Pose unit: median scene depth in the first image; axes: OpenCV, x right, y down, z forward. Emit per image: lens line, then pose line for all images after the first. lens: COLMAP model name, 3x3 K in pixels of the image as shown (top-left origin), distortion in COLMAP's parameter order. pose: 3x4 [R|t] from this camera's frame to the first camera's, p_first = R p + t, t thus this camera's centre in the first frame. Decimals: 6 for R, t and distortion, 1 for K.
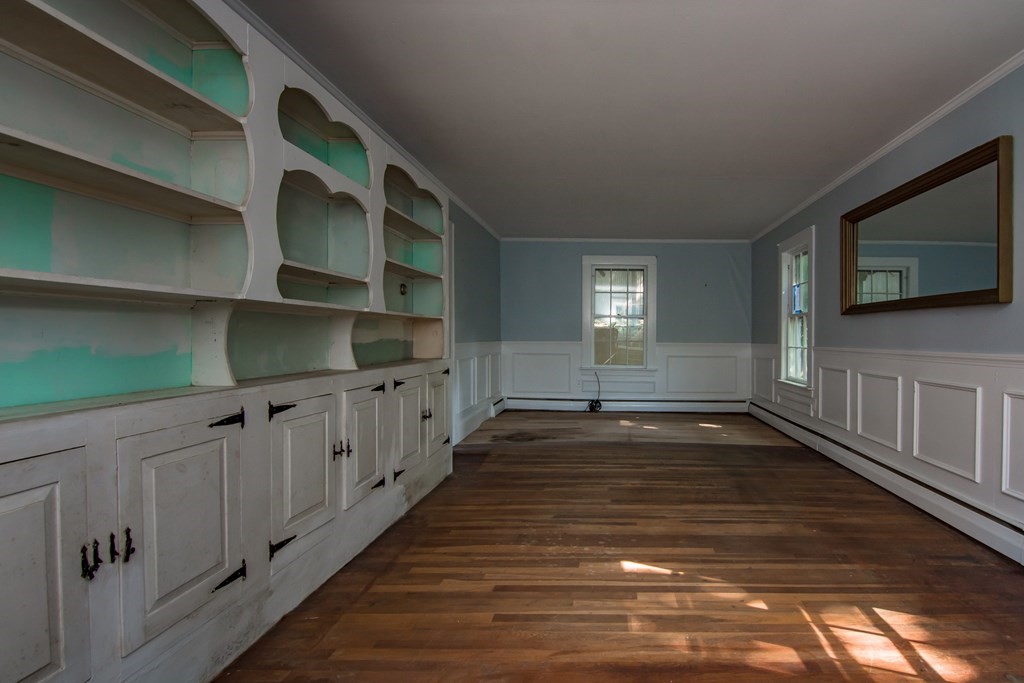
lens RADIAL K [[545.7, 0, 511.4], [0, 545.7, 336.2], [0, 0, 1]] dist [-0.008987, -0.004037]
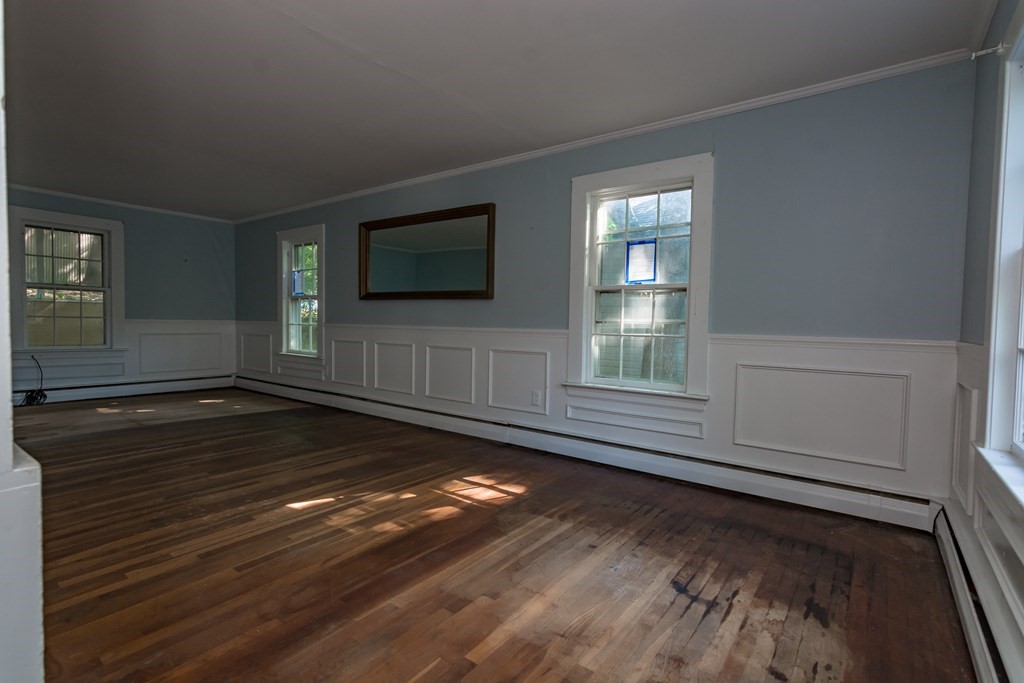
lens RADIAL K [[495.6, 0, 509.9], [0, 495.6, 341.3], [0, 0, 1]] dist [-0.000328, -0.003375]
pose [[0.597305, -0.031036, 0.801414, -0.283656], [-0.012920, 0.998749, 0.048308, -0.001747], [-0.801910, -0.039209, 0.596156, -0.016489]]
